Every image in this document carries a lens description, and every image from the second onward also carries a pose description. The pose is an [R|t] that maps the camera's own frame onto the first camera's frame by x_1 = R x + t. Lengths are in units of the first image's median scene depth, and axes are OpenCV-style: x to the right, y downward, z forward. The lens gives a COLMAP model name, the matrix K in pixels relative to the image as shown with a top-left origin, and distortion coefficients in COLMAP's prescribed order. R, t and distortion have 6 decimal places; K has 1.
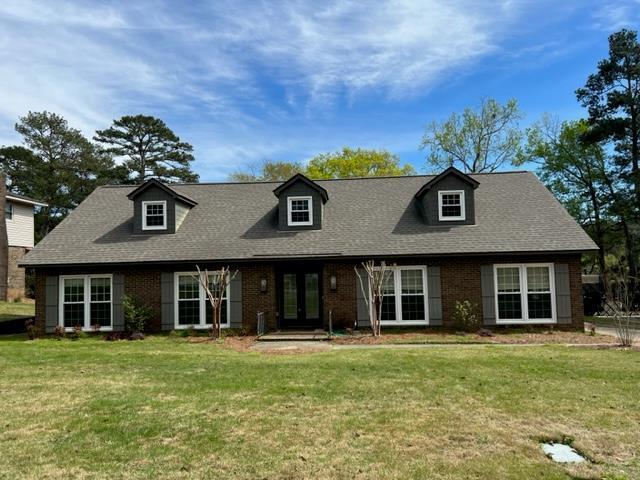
lens RADIAL K [[469.7, 0, 342.0], [0, 469.7, 254.4], [0, 0, 1]] dist [0.048918, -0.046696]
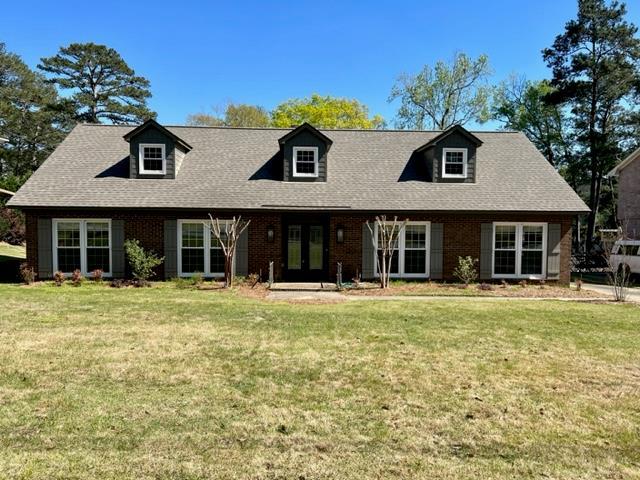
lens RADIAL K [[469.7, 0, 342.0], [0, 469.7, 254.4], [0, 0, 1]] dist [0.048918, -0.046696]
pose [[0.993850, 0.025663, 0.107724, -0.117024], [-0.036857, 0.993972, 0.103251, -0.003756], [-0.104425, -0.106587, 0.988805, -0.010386]]
